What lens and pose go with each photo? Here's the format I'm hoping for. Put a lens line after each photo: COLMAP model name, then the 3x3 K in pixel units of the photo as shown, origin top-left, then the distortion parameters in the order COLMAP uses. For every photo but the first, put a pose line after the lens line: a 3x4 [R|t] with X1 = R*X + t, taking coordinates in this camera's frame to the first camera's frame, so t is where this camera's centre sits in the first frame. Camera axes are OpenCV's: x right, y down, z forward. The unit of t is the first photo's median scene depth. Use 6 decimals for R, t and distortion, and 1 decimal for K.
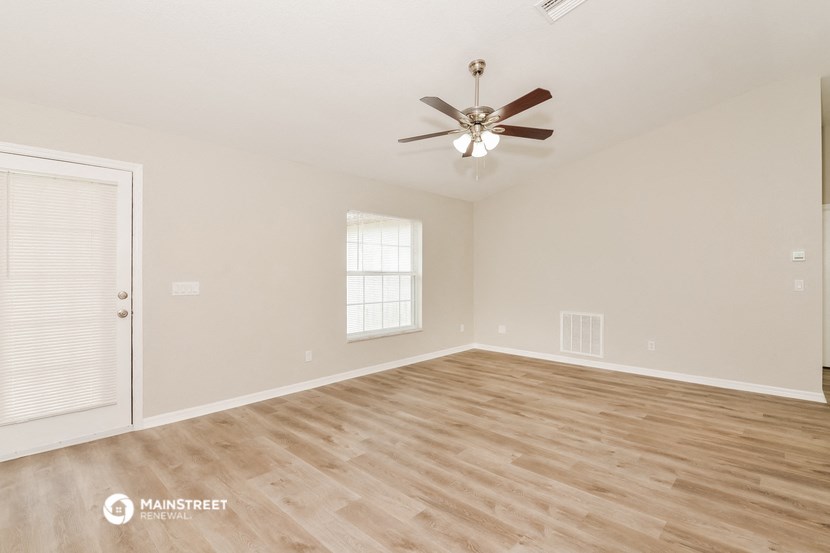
lens RADIAL K [[399.9, 0, 413.3], [0, 399.9, 269.6], [0, 0, 1]] dist [0.002756, -0.007683]
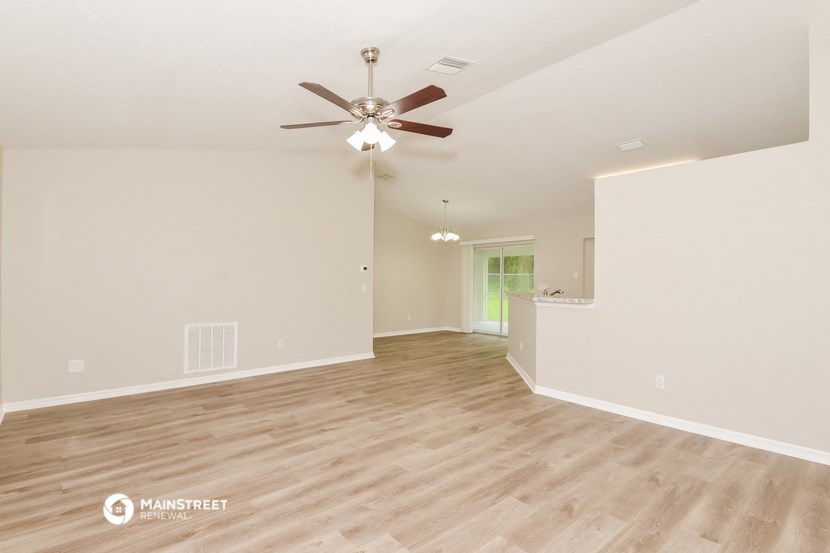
lens RADIAL K [[399.9, 0, 414.4], [0, 399.9, 279.8], [0, 0, 1]] dist [0.002756, -0.007683]
pose [[0.093933, -0.003515, 0.995572, -0.725128], [-0.010687, 0.999933, 0.004539, 0.001528], [-0.995521, -0.011066, 0.093889, 0.787463]]
